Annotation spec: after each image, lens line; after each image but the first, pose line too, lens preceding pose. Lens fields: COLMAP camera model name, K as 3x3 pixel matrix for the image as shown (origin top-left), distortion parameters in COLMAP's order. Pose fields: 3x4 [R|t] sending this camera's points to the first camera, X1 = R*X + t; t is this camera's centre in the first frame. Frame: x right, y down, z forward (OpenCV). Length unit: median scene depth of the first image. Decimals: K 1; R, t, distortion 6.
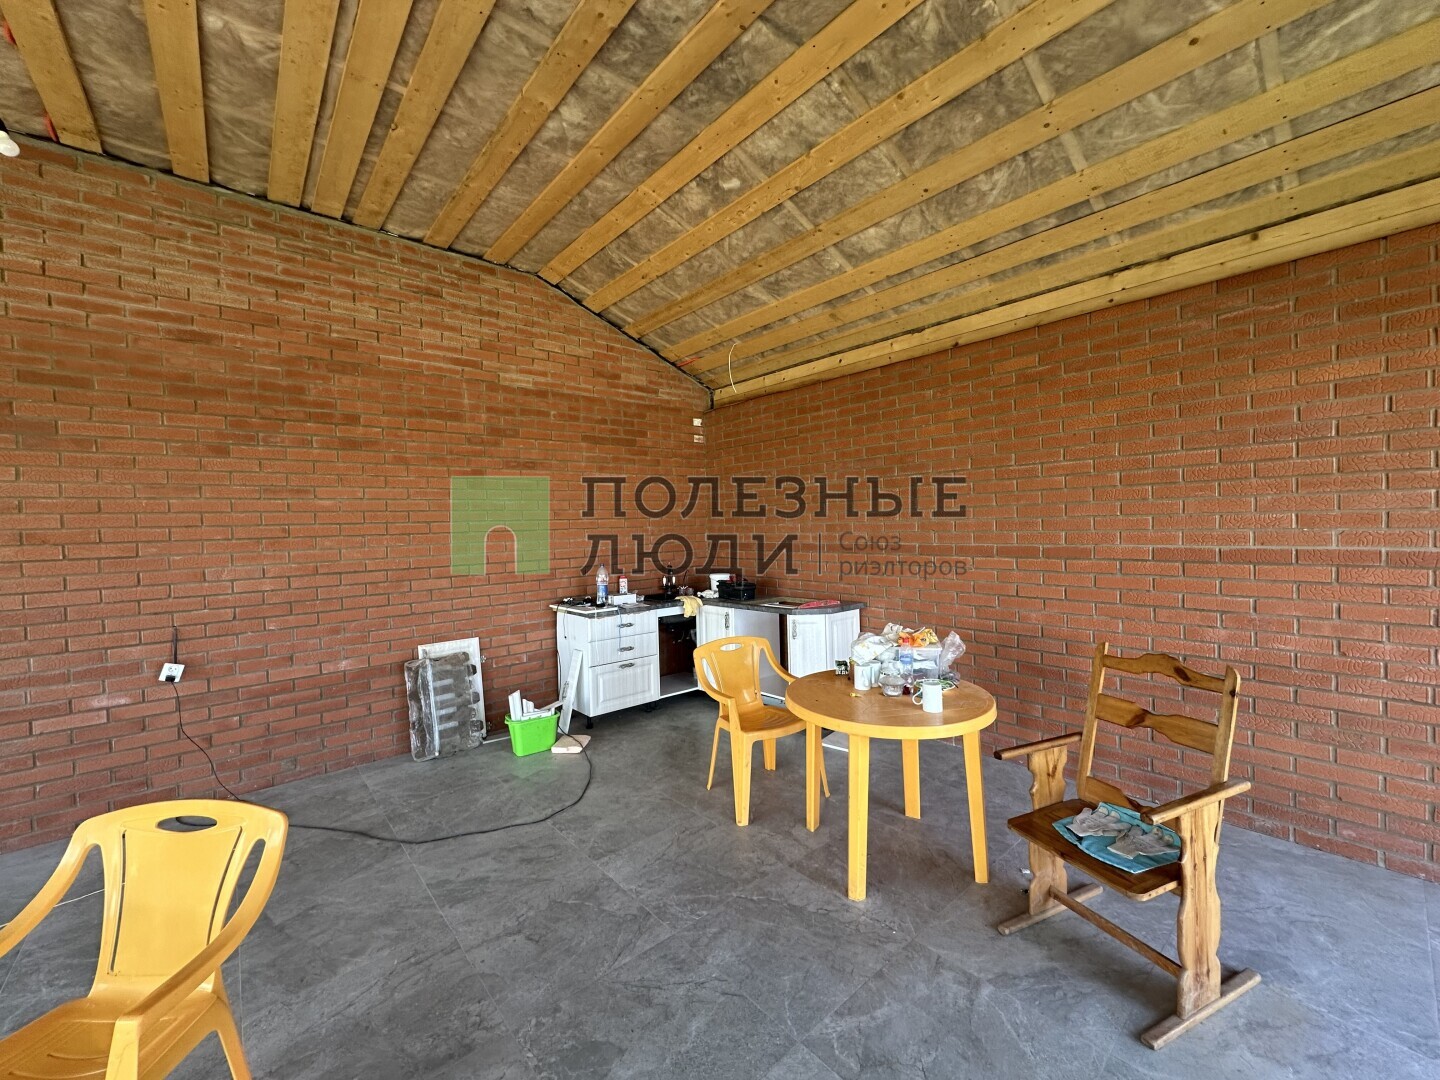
lens RADIAL K [[576.6, 0, 722.6], [0, 576.6, 536.4], [0, 0, 1]] dist [-0.002437, 0.000351]
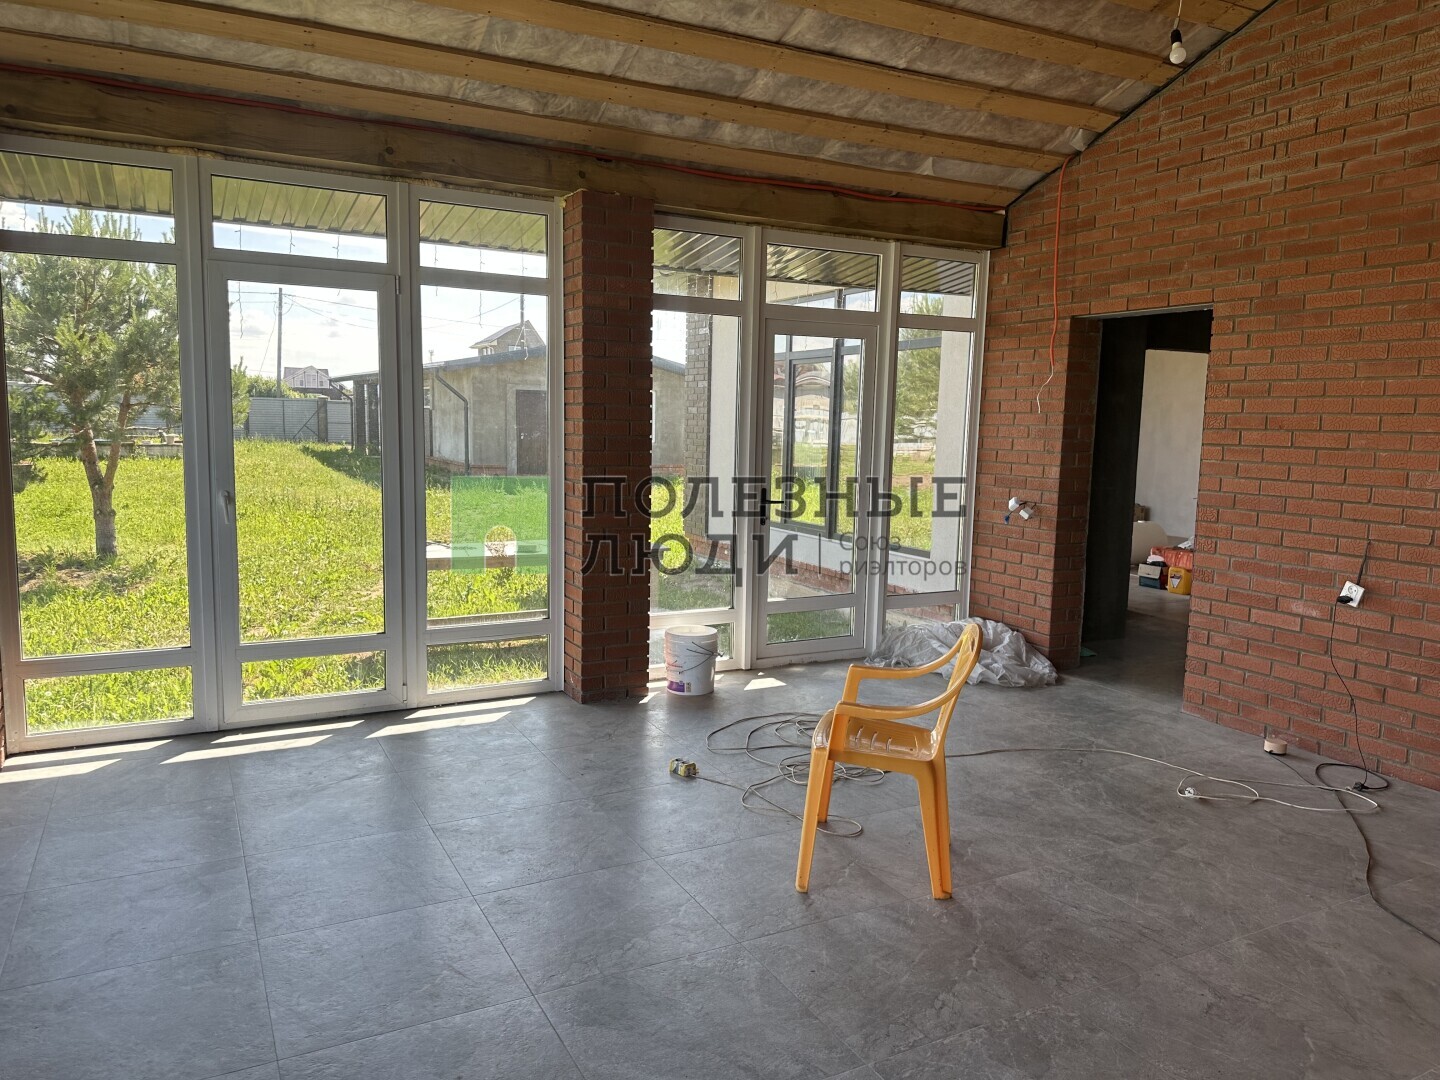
lens RADIAL K [[1014.0, 0, 715.6], [0, 1014.0, 540.8], [0, 0, 1]] dist [0.046529, -0.056486]
pose [[-0.225748, 0.138273, -0.964323, 0.558013], [-0.036932, 0.987949, 0.150307, -0.019820], [0.973485, 0.069546, -0.217921, 0.382422]]
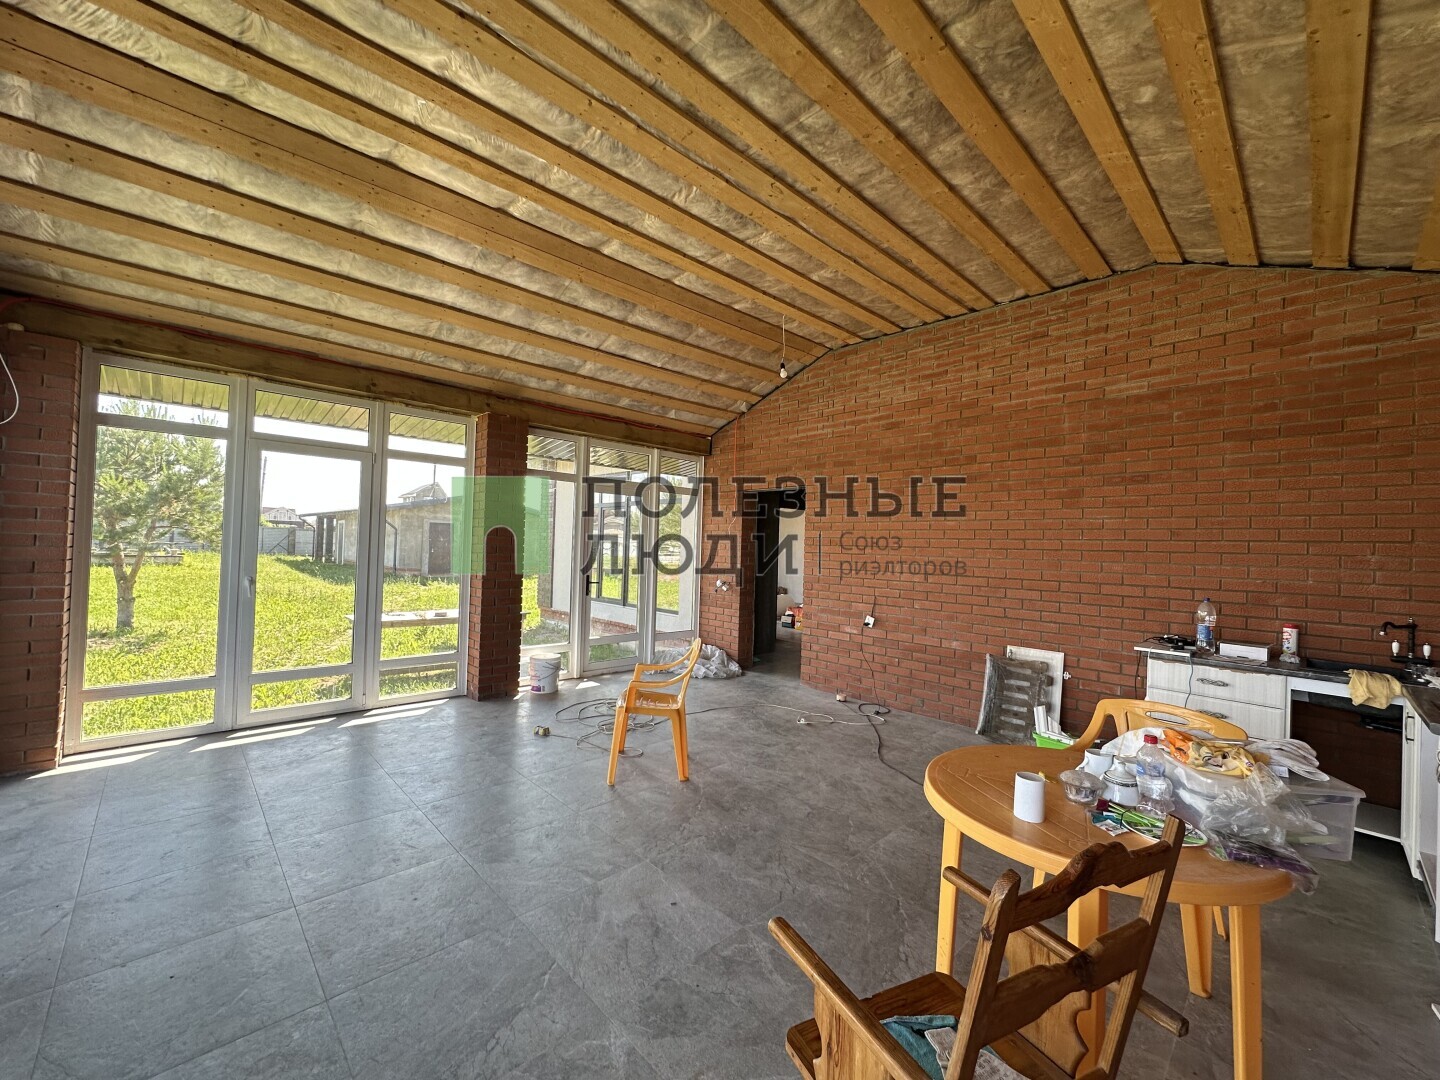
lens RADIAL K [[576.6, 0, 720.9], [0, 576.6, 537.4], [0, 0, 1]] dist [-0.002437, 0.000351]
pose [[0.053326, 0.010145, -0.998526, 0.672184], [-0.053233, 0.998555, 0.007302, -0.006072], [0.997157, 0.052765, 0.053789, 0.391077]]
